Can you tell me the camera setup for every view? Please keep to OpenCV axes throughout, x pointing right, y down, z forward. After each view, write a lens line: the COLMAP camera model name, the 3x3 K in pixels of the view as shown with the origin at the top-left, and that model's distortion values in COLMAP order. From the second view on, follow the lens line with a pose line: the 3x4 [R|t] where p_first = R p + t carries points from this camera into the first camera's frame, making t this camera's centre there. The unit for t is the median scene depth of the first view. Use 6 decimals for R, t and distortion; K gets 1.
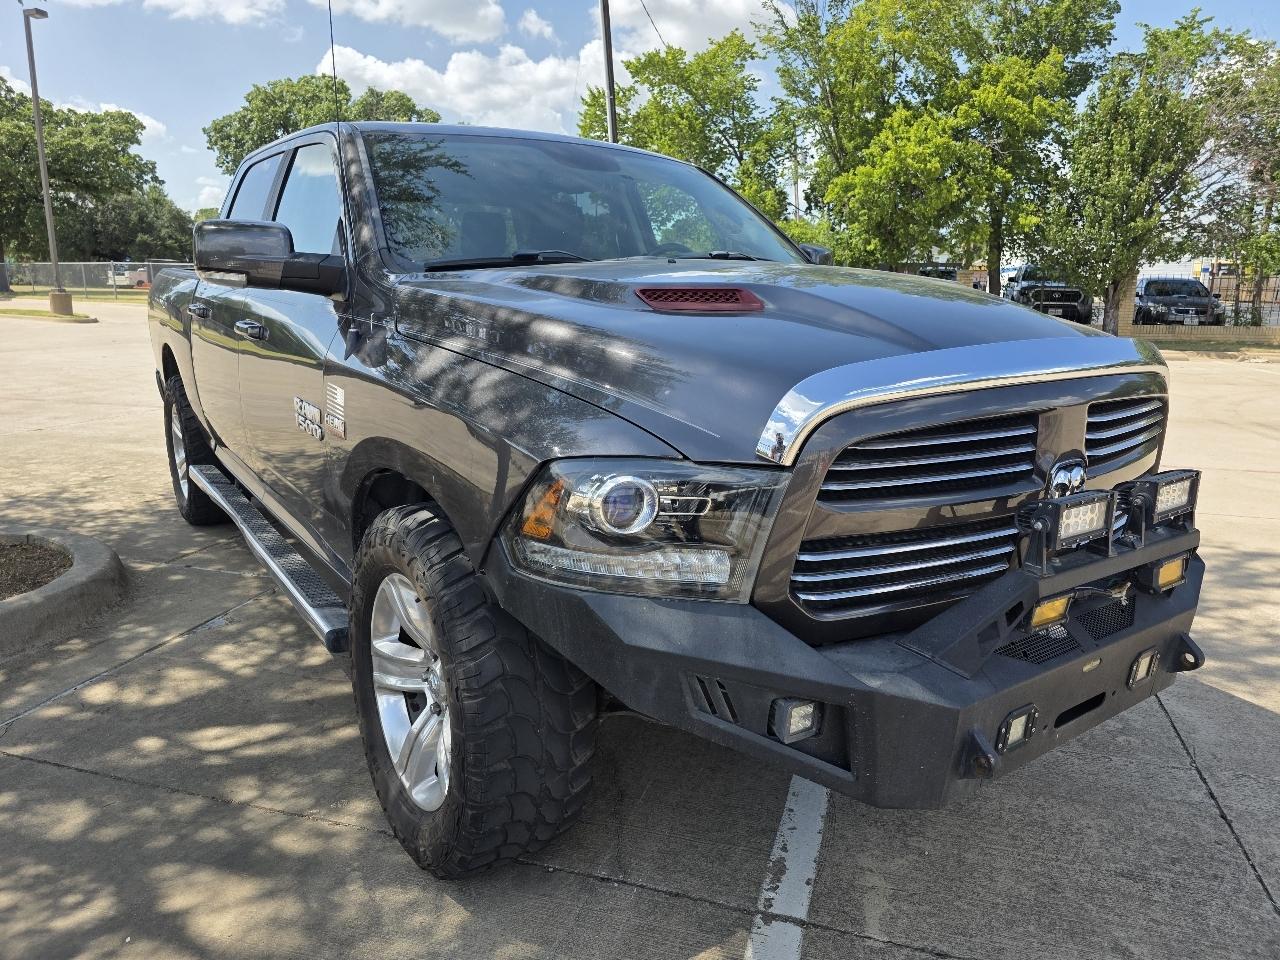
lens RADIAL K [[865.9, 0, 646.6], [0, 865.9, 481.6], [0, 0, 1]] dist [0.045321, -0.041859]
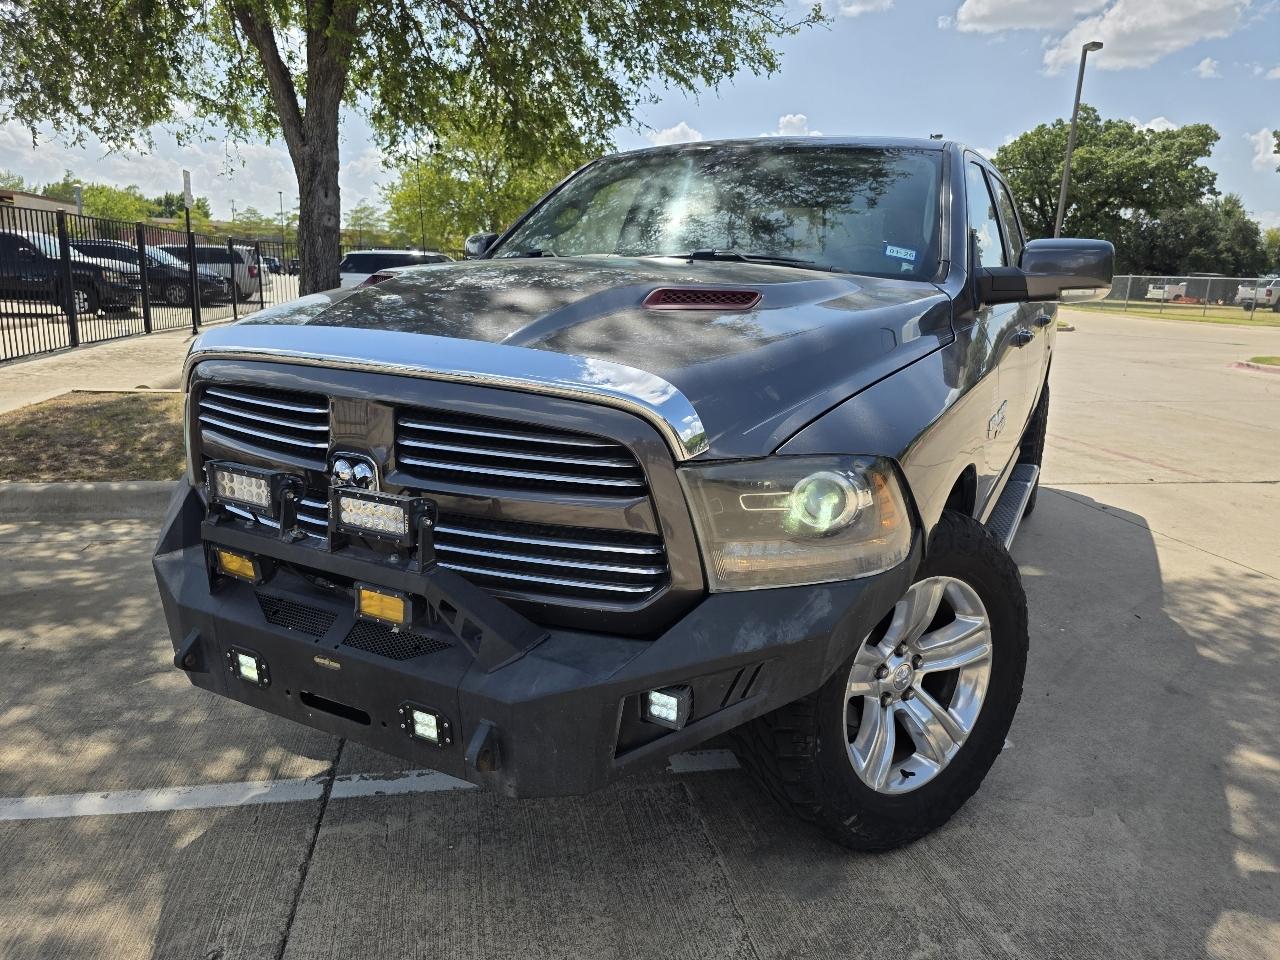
lens RADIAL K [[865.9, 0, 650.5], [0, 865.9, 488.1], [0, 0, 1]] dist [0.045321, -0.041859]
pose [[0.477409, 0.215445, -0.851859, 1.075194], [-0.222635, 0.967498, 0.119919, -0.128960], [0.850008, 0.132404, 0.509858, 0.568684]]
